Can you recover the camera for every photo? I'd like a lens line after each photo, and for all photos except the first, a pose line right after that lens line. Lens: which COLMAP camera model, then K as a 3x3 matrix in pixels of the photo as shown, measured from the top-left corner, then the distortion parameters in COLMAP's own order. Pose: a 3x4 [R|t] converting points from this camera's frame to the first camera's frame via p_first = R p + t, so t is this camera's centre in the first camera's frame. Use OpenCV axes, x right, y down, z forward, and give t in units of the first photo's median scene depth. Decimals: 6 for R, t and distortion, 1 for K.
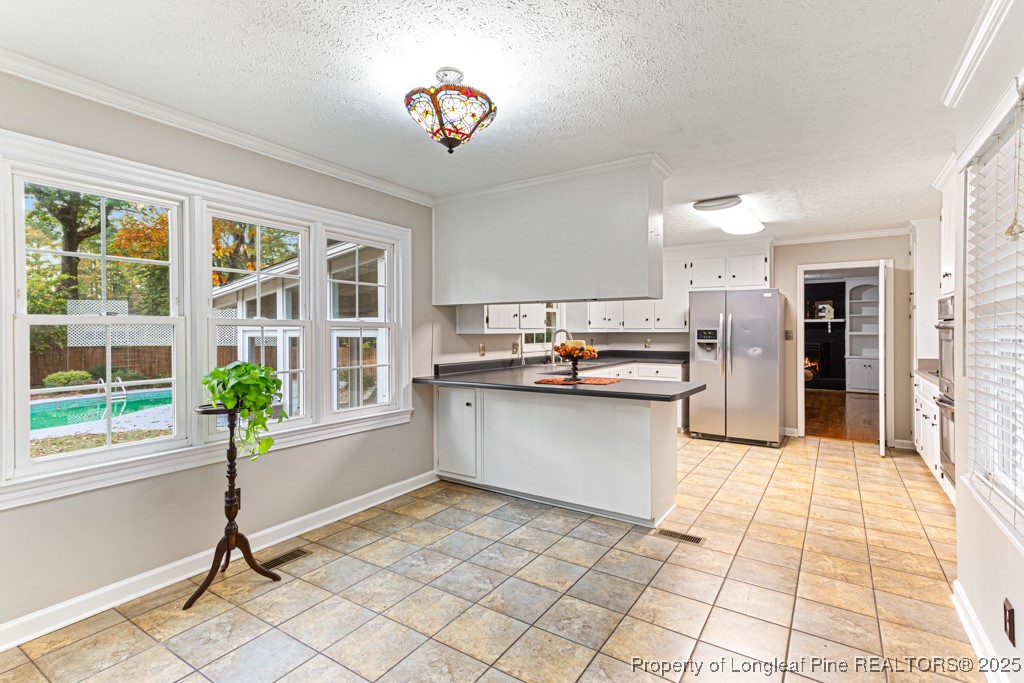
lens RADIAL K [[498.4, 0, 499.6], [0, 498.4, 331.5], [0, 0, 1]] dist [0.030861, 0.001059]
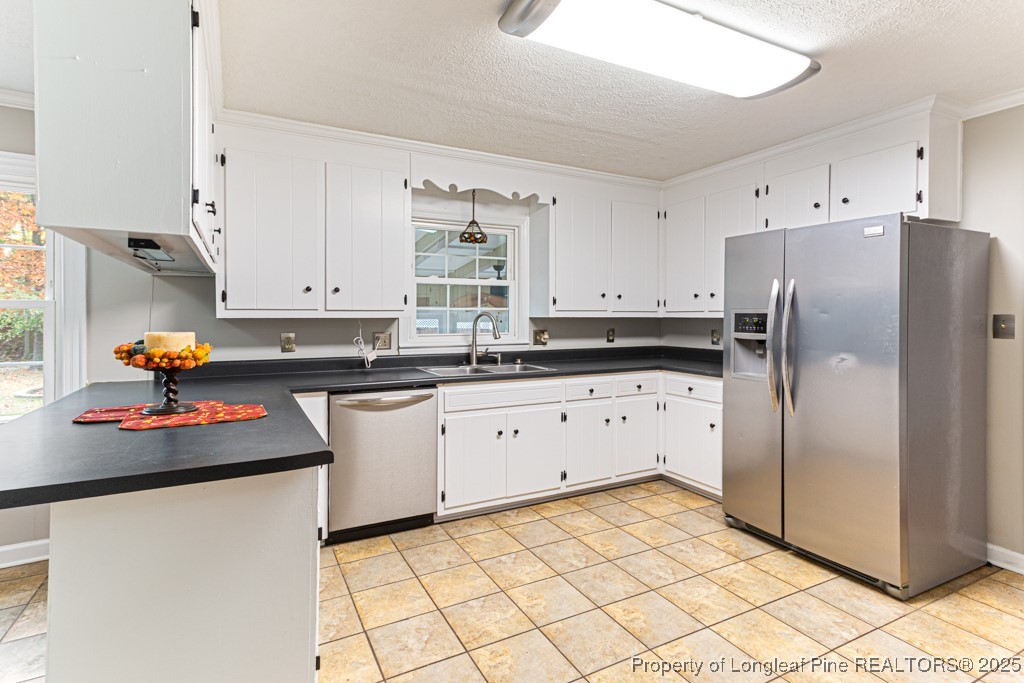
lens RADIAL K [[504.3, 0, 503.4], [0, 504.3, 315.1], [0, 0, 1]] dist [0.030331, 0.001290]
pose [[0.876427, 0.002052, -0.481530, 0.466764], [-0.003421, 0.999992, -0.001966, 0.000272], [0.481522, 0.003371, 0.876428, 0.470745]]
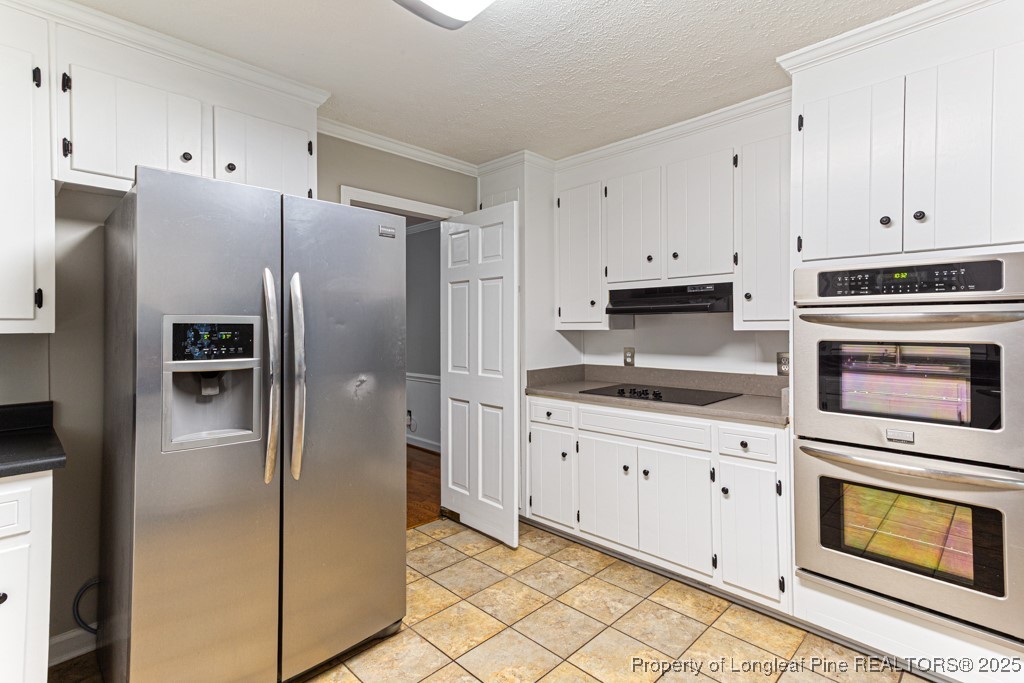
lens RADIAL K [[501.5, 0, 512.8], [0, 501.5, 325.7], [0, 0, 1]] dist [0.018072, 0.000670]
pose [[0.193848, 0.001280, 0.981031, 0.188083], [0.002148, 0.999996, -0.001729, -0.001232], [-0.981029, 0.002442, 0.193844, 0.834530]]
